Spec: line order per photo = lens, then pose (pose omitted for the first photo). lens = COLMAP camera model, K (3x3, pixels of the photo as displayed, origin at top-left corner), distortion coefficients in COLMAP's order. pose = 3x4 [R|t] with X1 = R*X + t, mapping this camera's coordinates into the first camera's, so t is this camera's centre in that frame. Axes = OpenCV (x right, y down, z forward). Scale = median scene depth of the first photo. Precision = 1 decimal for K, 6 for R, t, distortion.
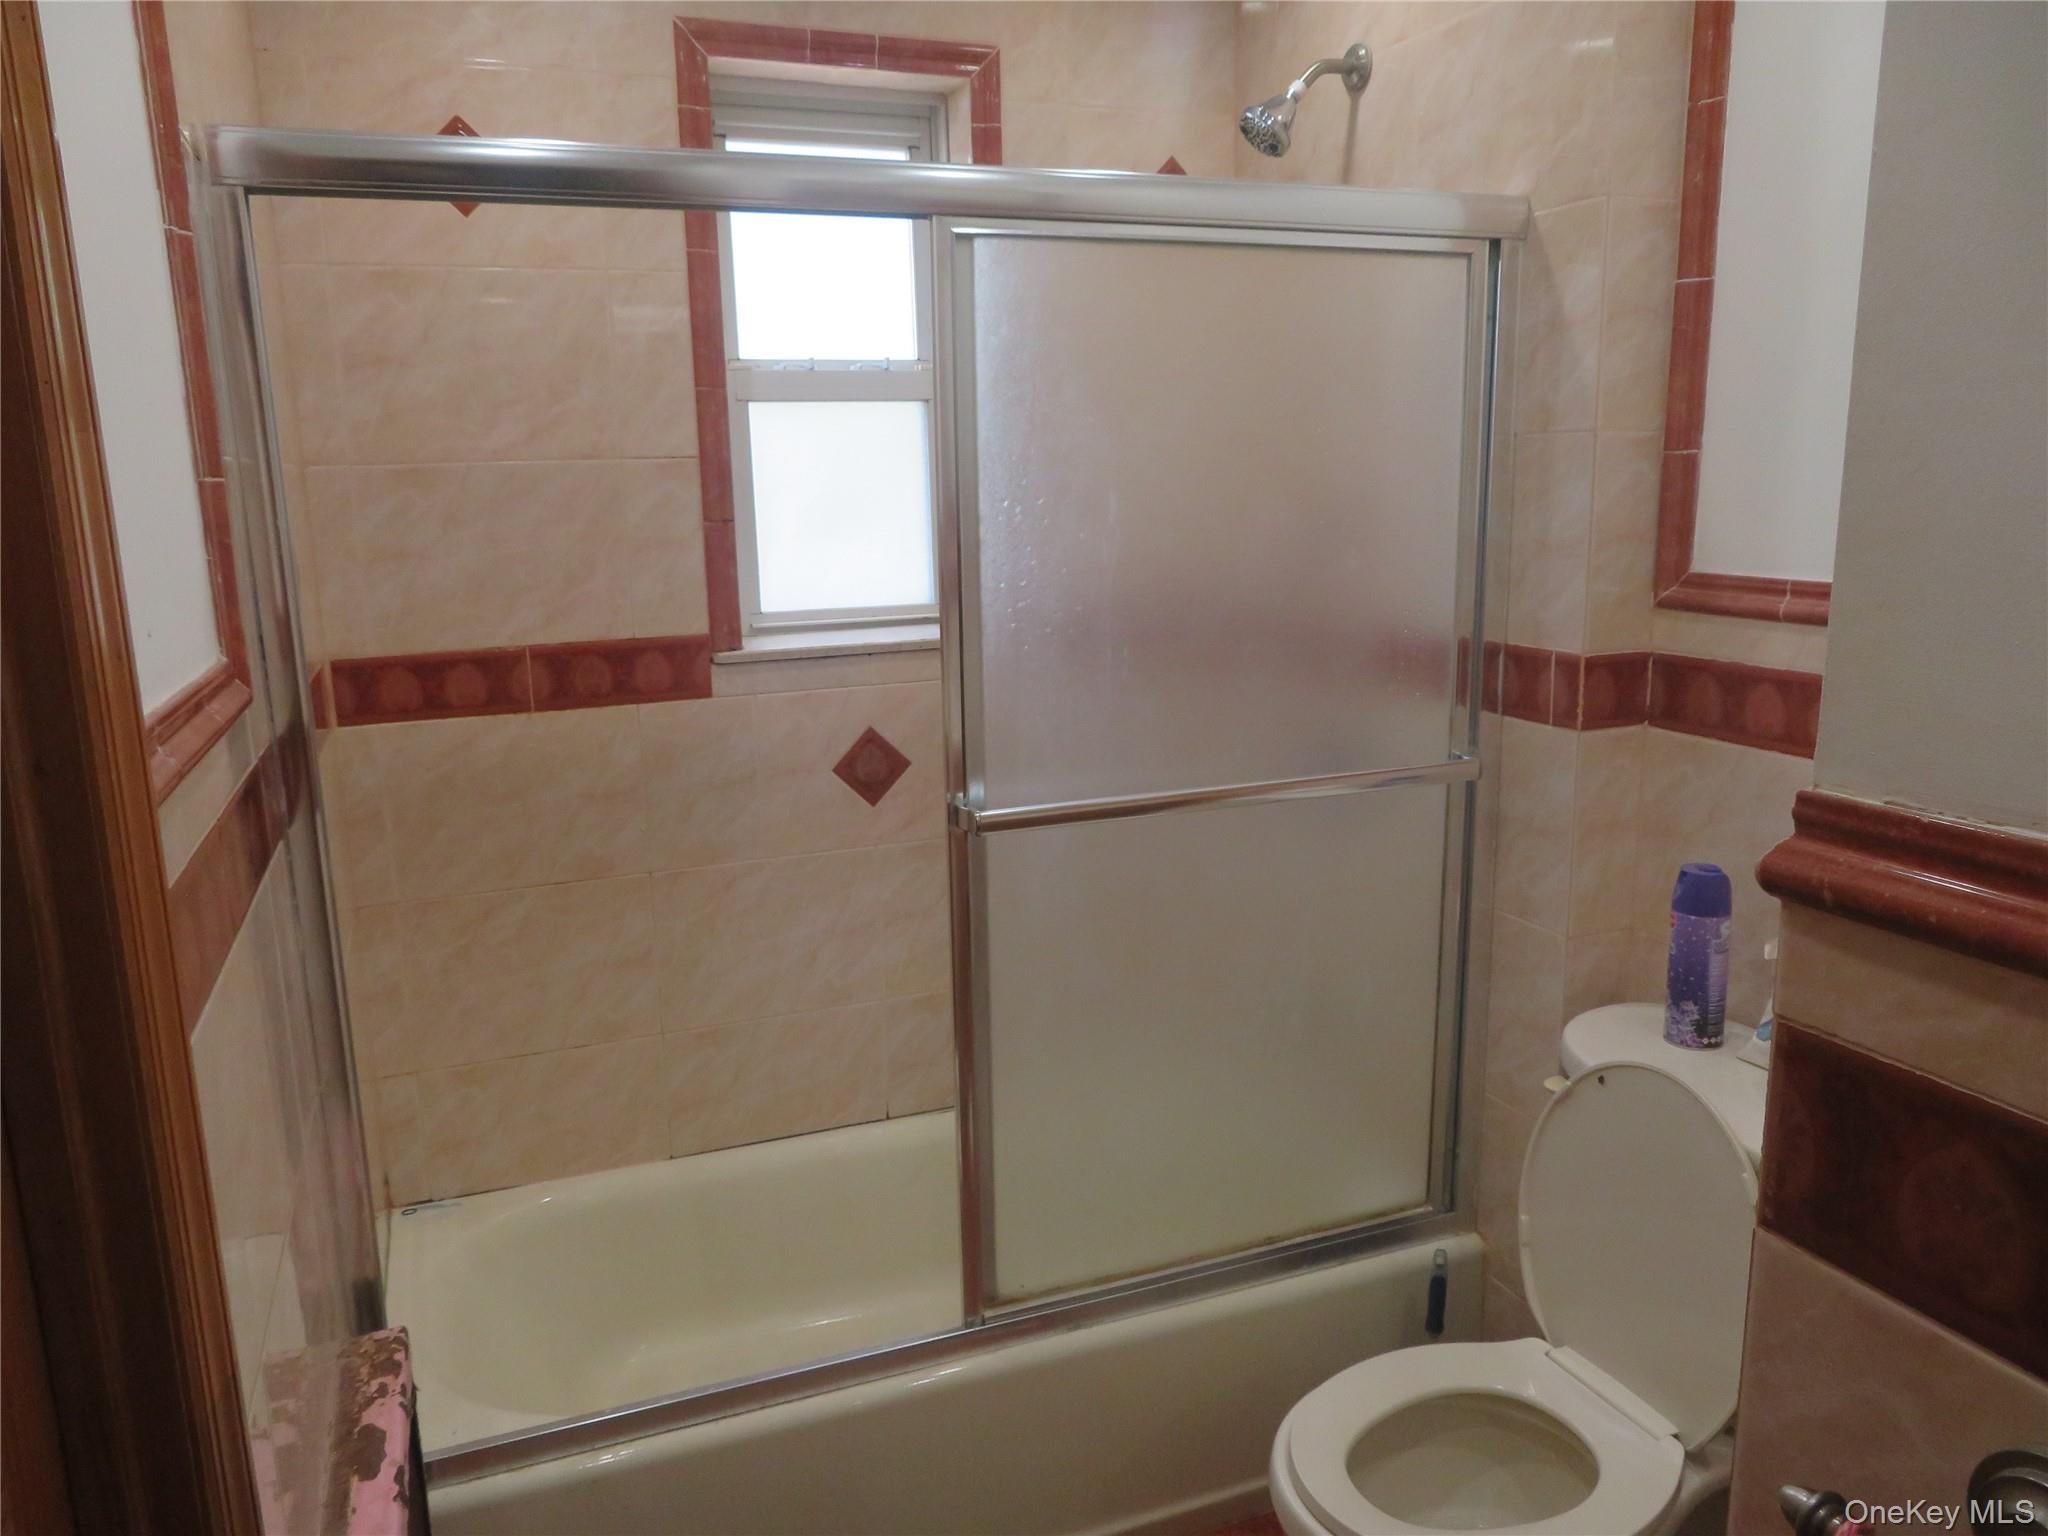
lens RADIAL K [[1473.8, 0, 1027.6], [0, 1473.8, 767.8], [0, 0, 1]] dist [-0.009719, 0.012181]
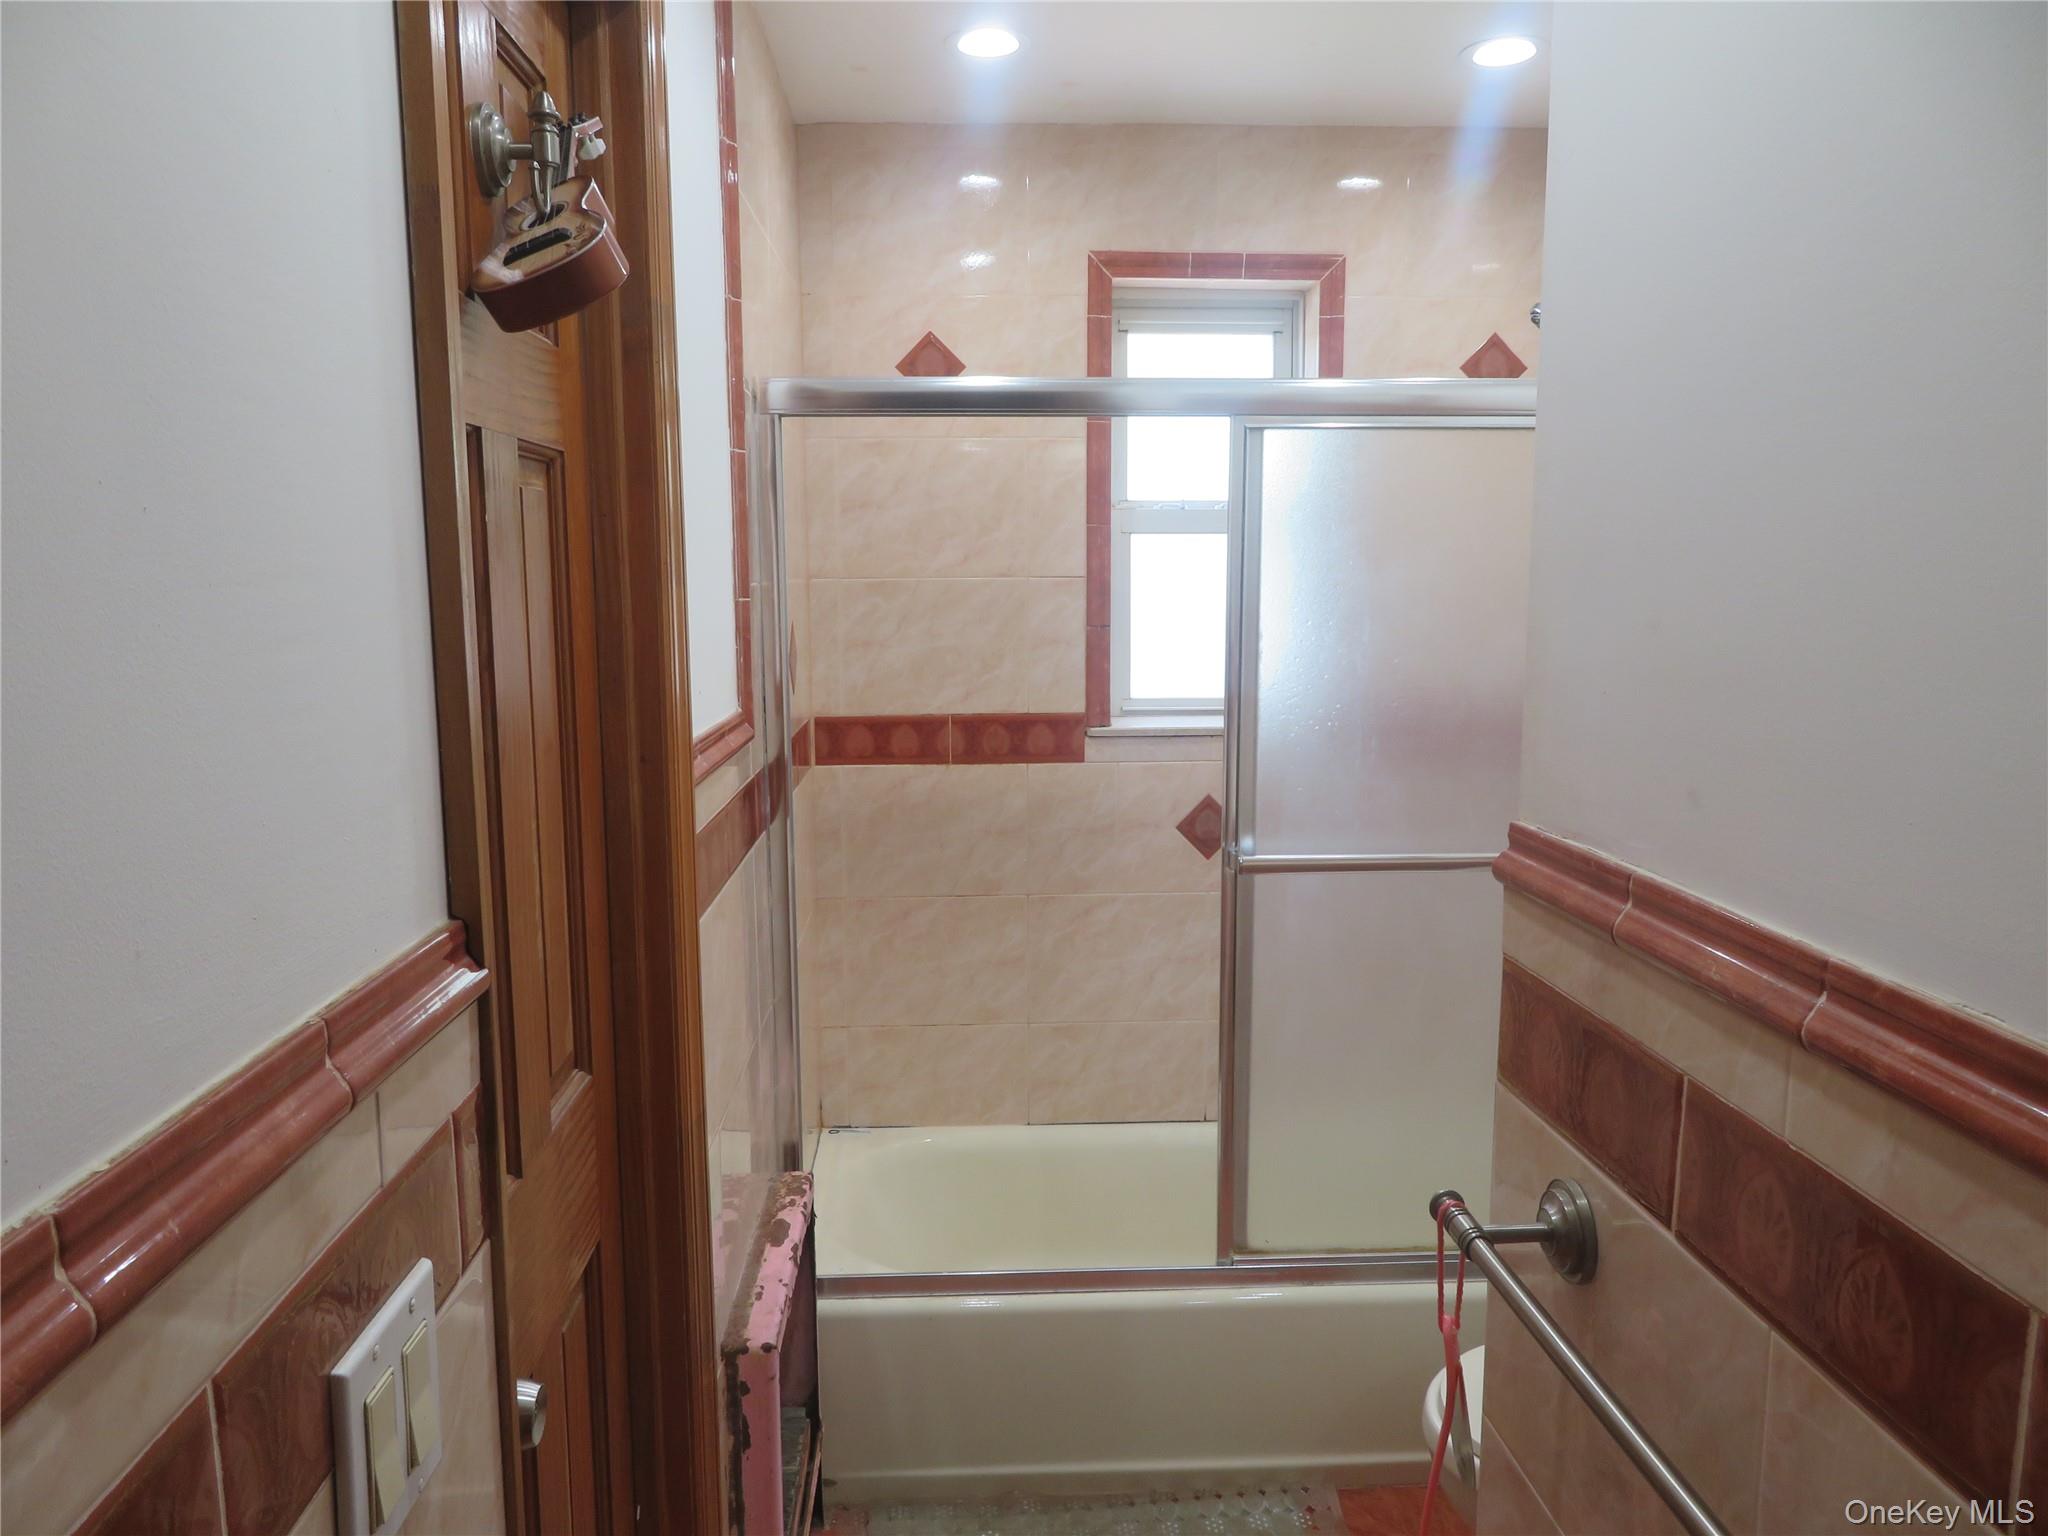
lens RADIAL K [[1473.8, 0, 1021.9], [0, 1473.8, 774.7], [0, 0, 1]] dist [-0.009719, 0.012181]
pose [[0.946564, 0.063963, -0.316109, 0.162816], [-0.081450, 0.995775, -0.042407, 0.025248], [0.312061, 0.065888, 0.947775, -0.267510]]
